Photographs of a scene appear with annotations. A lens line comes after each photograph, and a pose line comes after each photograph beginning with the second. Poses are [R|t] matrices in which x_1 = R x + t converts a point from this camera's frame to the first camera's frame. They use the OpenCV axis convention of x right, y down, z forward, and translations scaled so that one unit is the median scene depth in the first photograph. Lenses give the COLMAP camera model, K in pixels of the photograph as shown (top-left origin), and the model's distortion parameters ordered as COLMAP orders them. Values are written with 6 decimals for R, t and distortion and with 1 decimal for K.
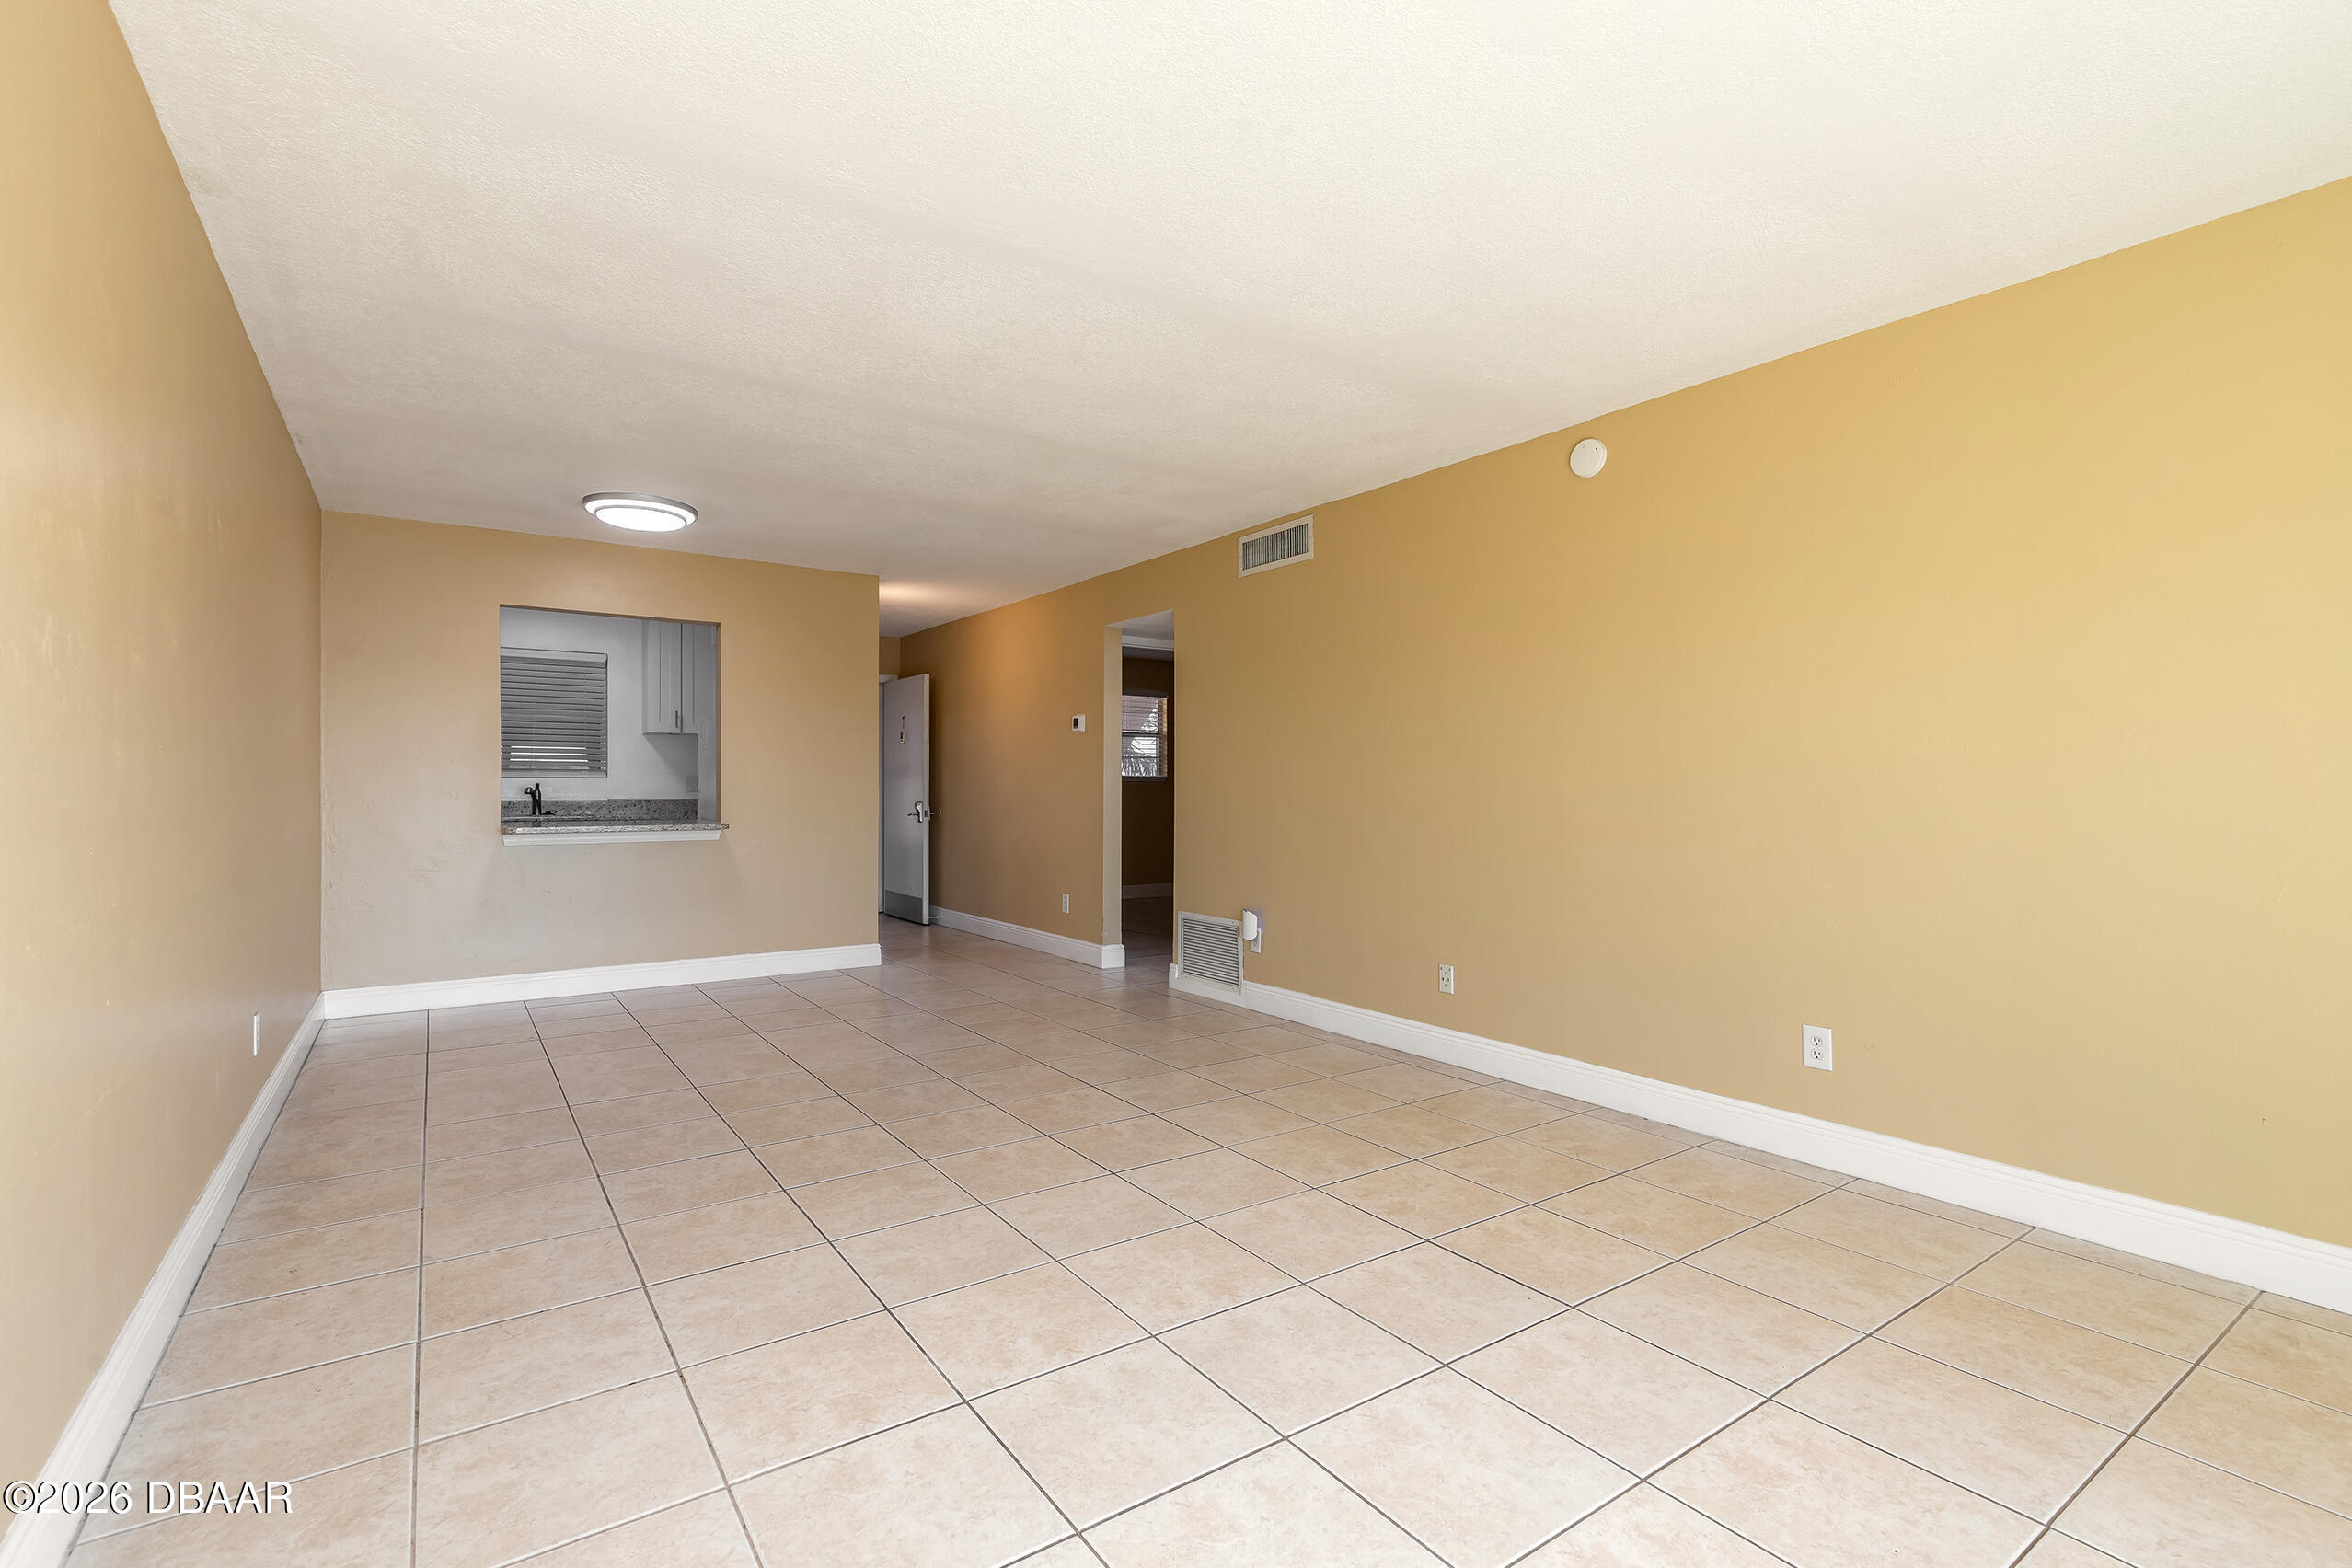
lens RADIAL K [[1064.5, 0, 1165.4], [0, 1064.5, 785.4], [0, 0, 1]] dist [0.005700, -0.001037]
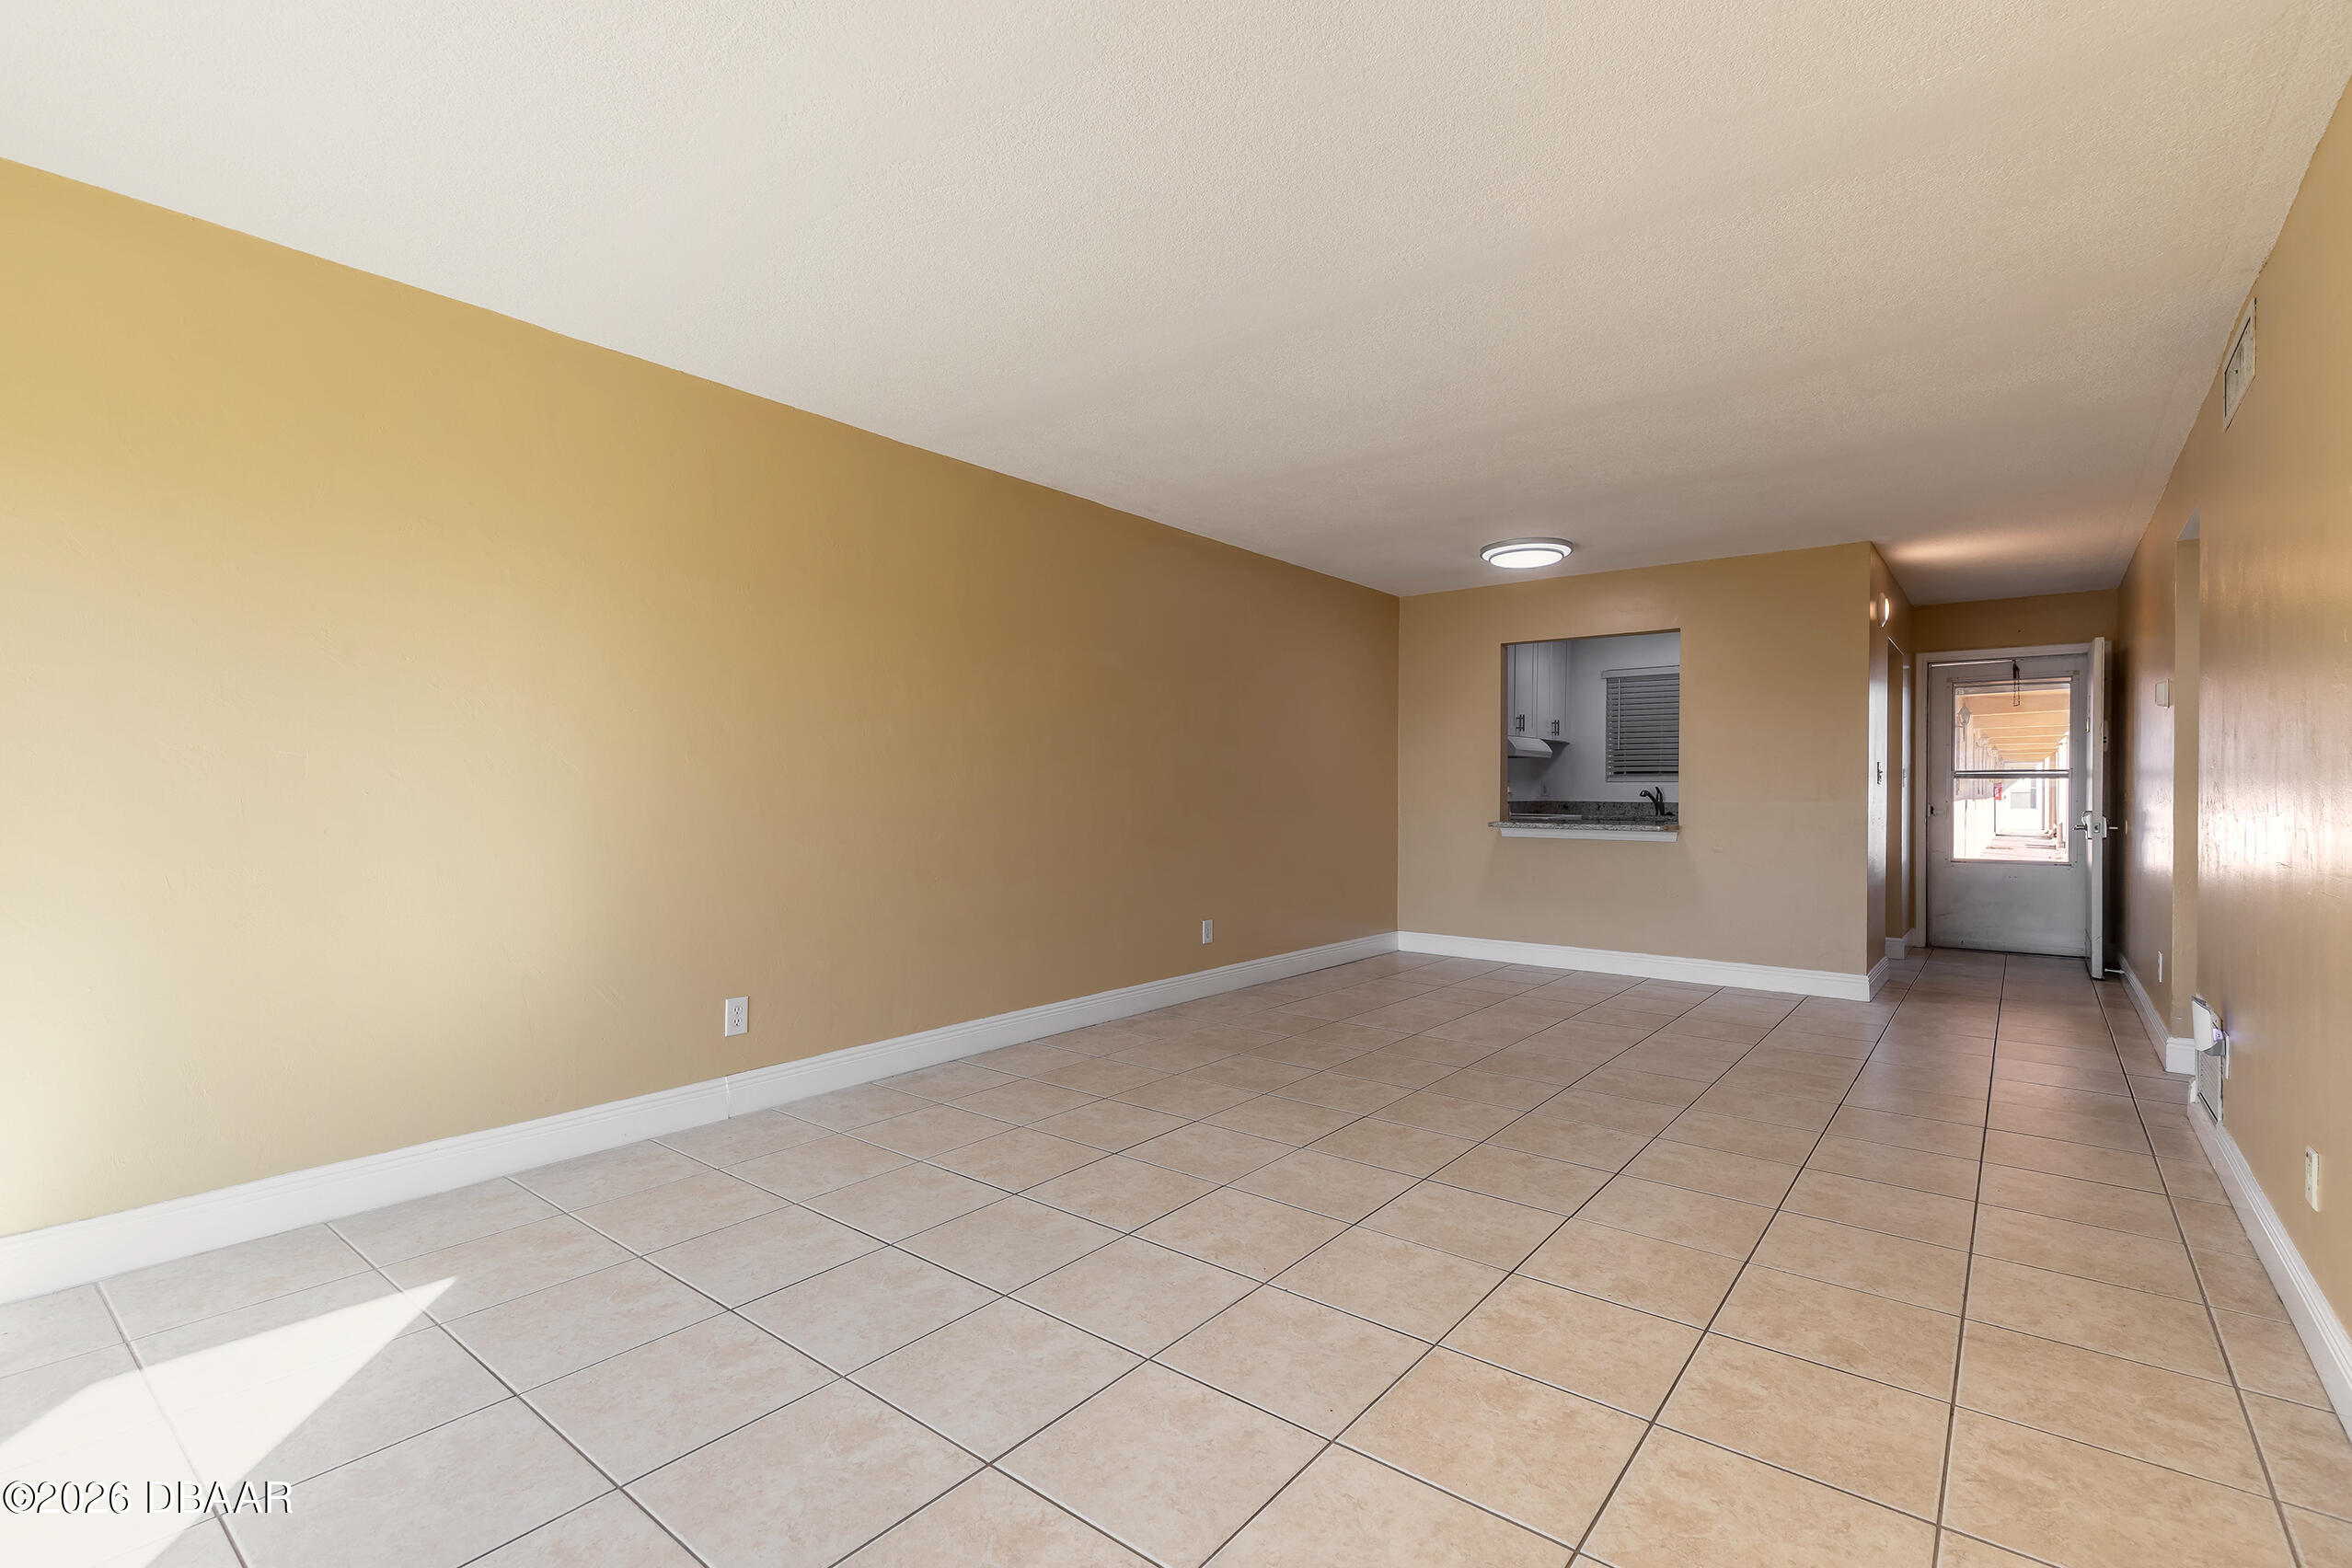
lens RADIAL K [[1064.5, 0, 1165.4], [0, 1064.5, 785.4], [0, 0, 1]] dist [0.005700, -0.001037]
pose [[0.281765, -0.002627, -0.959480, 0.814308], [-0.002901, 0.999989, -0.003589, 0.005304], [0.959479, 0.003794, 0.281754, 0.484271]]
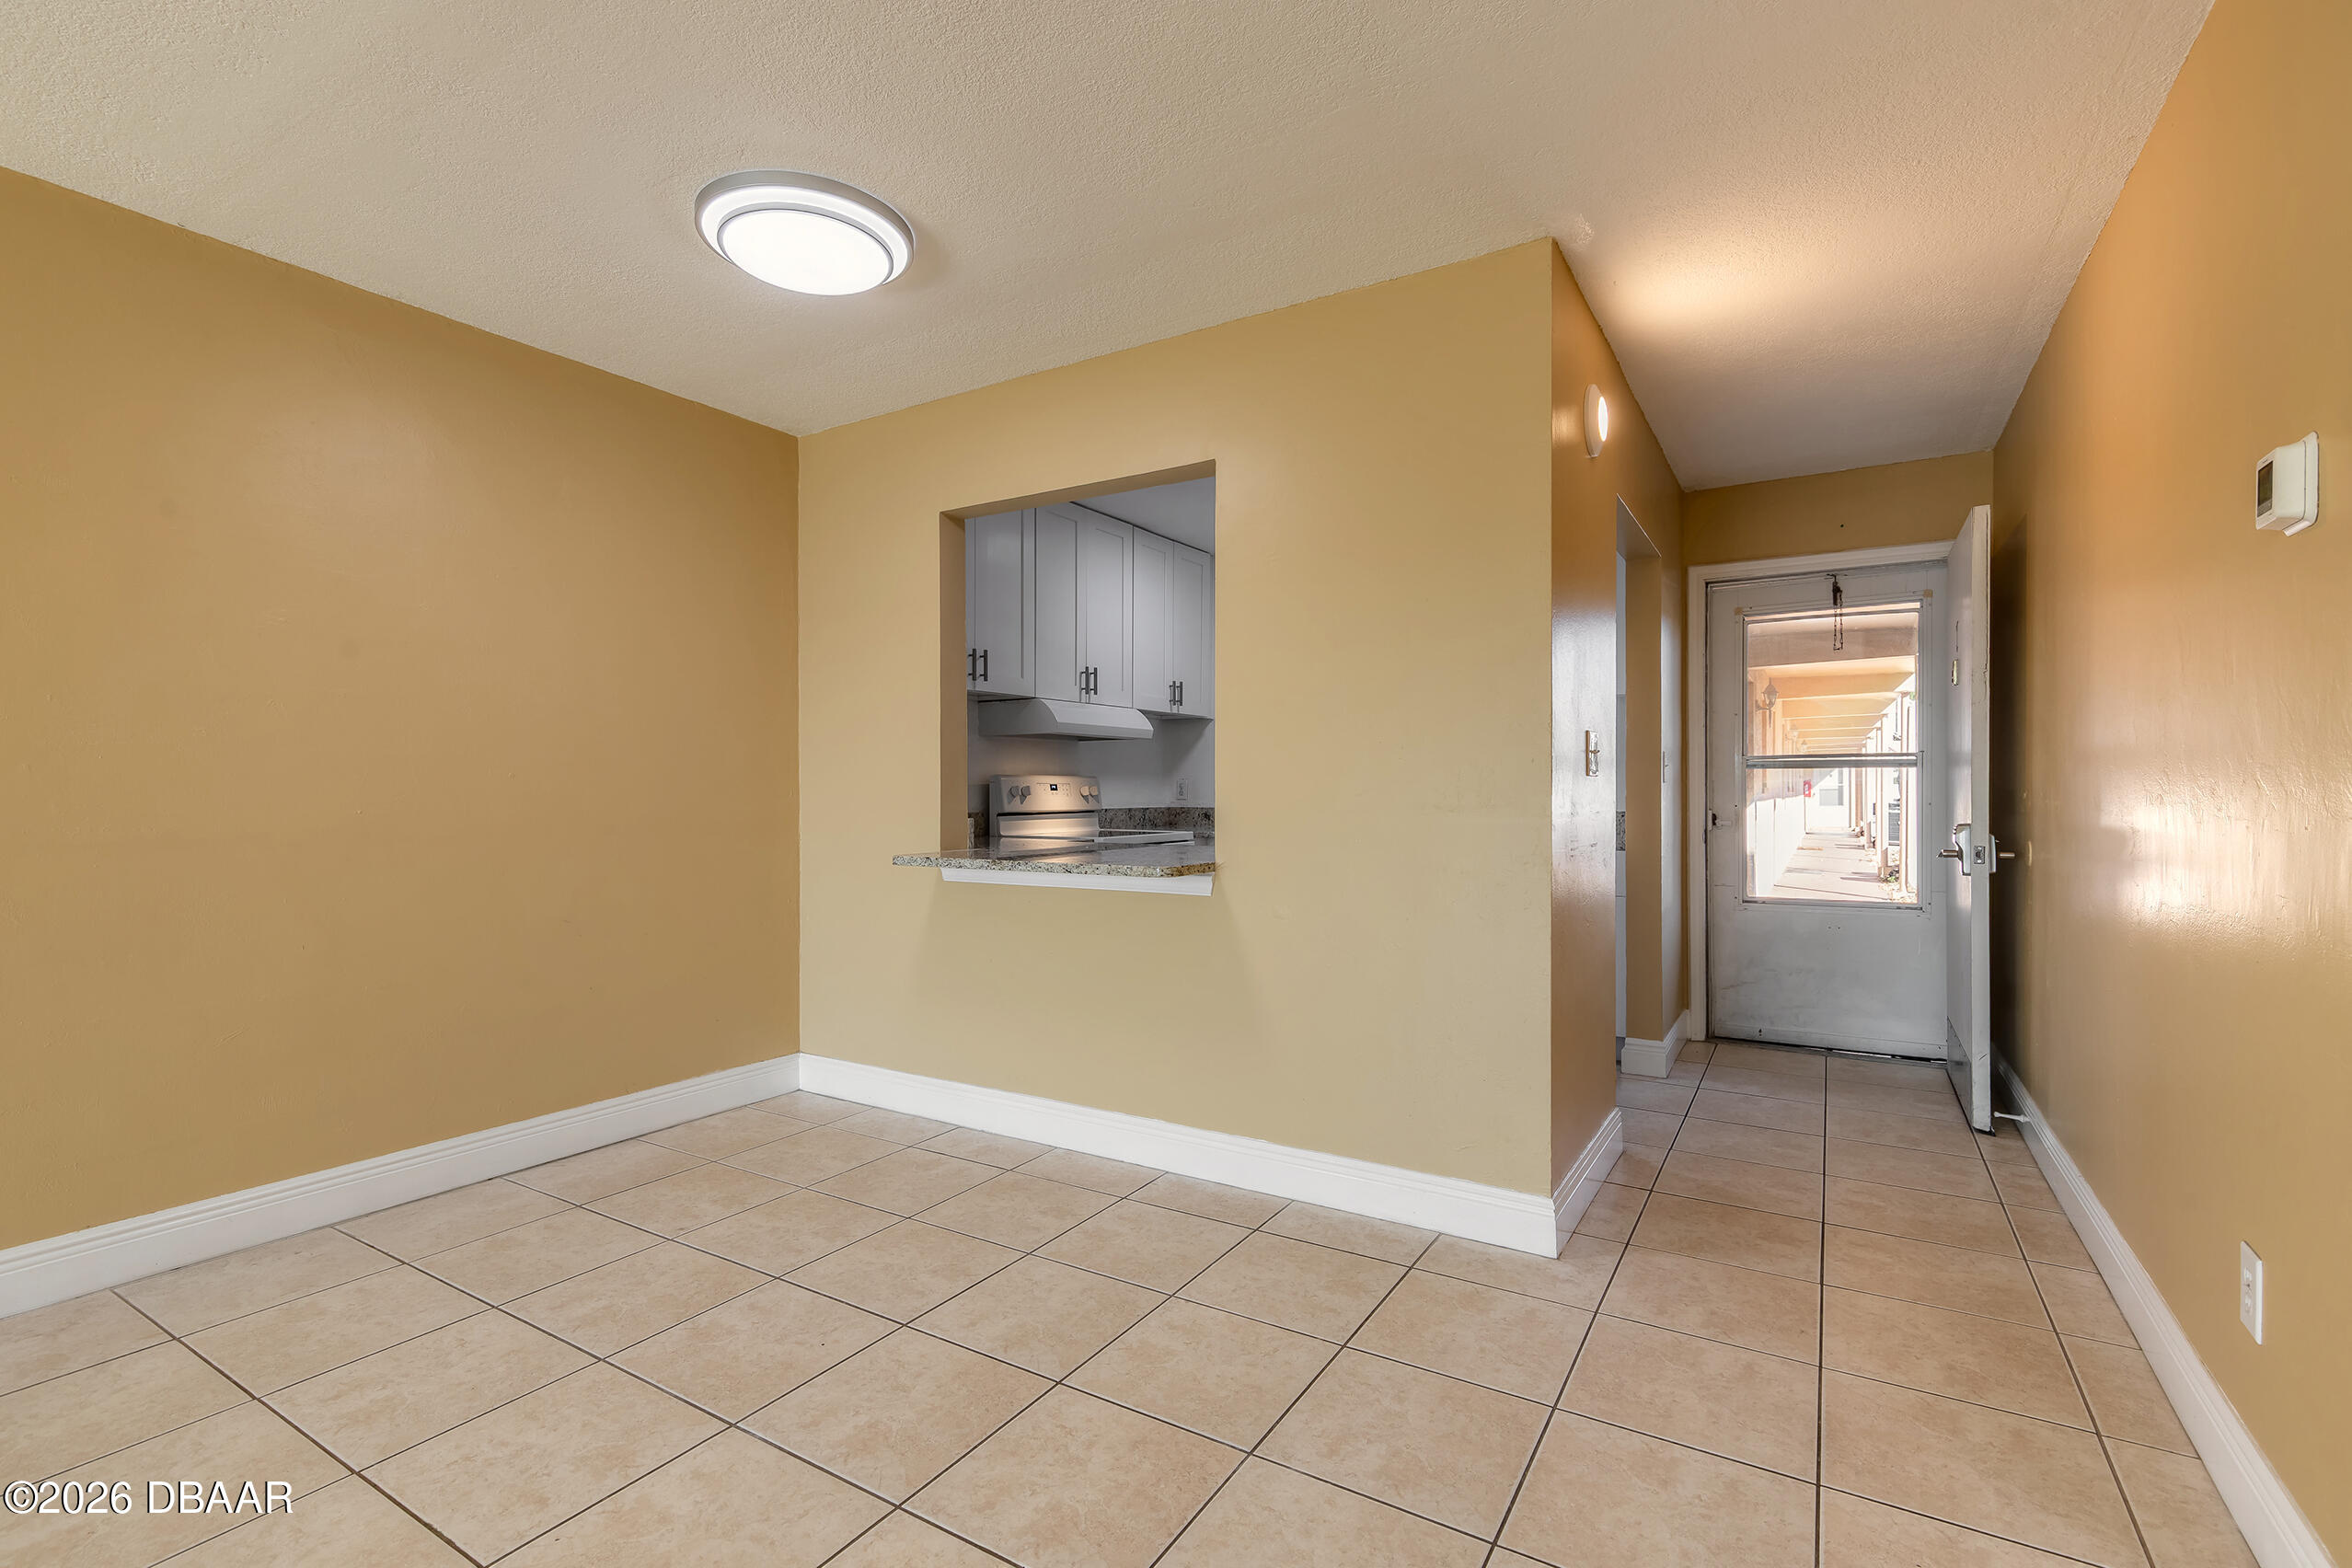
lens RADIAL K [[1074.3, 0, 1176.0], [0, 1074.3, 784.0], [0, 0, 1]] dist [0.015661, -0.000122]
pose [[0.406981, -0.006730, -0.913412, 0.070086], [0.003065, 0.999977, -0.006002, 0.003856], [0.913432, -0.000357, 0.406992, 1.512556]]
